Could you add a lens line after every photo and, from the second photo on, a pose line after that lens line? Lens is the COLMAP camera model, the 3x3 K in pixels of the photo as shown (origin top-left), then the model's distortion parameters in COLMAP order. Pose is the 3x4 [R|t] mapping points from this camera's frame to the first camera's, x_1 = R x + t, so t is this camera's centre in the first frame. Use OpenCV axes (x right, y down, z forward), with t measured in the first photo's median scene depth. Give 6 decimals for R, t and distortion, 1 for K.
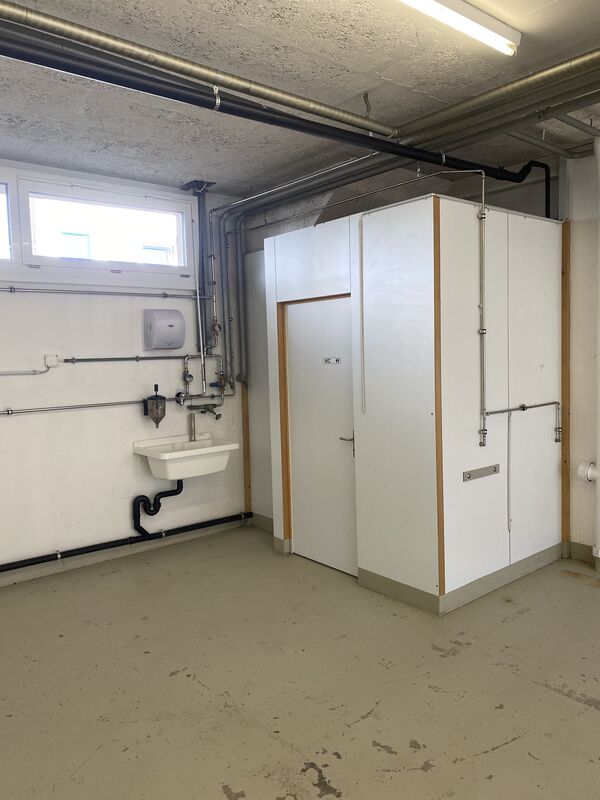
lens RADIAL K [[606.0, 0, 312.2], [0, 606.0, 386.3], [0, 0, 1]] dist [0.019733, -0.008777]
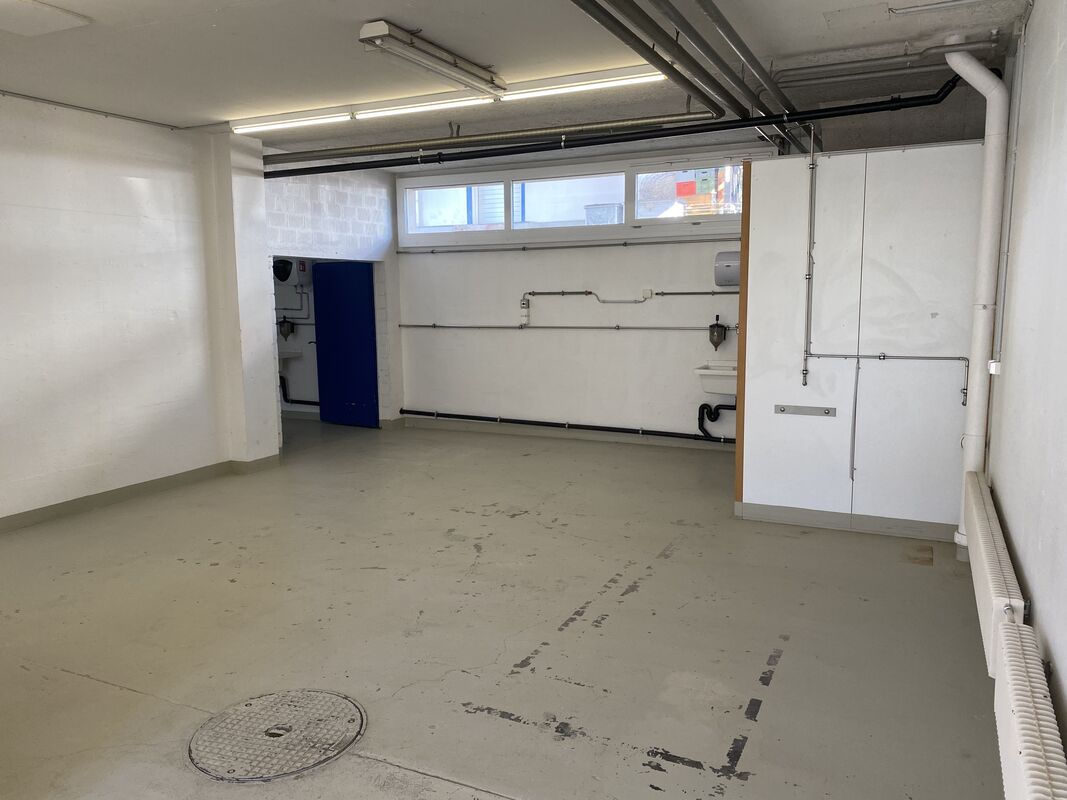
lens RADIAL K [[808.3, 0, 534.8], [0, 808.3, 396.4], [0, 0, 1]] dist [0.019733, -0.008777]
pose [[0.419197, 0.140653, -0.896934, 1.217171], [-0.055583, 0.990049, 0.129278, -0.035355], [0.906192, -0.004339, 0.422843, -0.022981]]
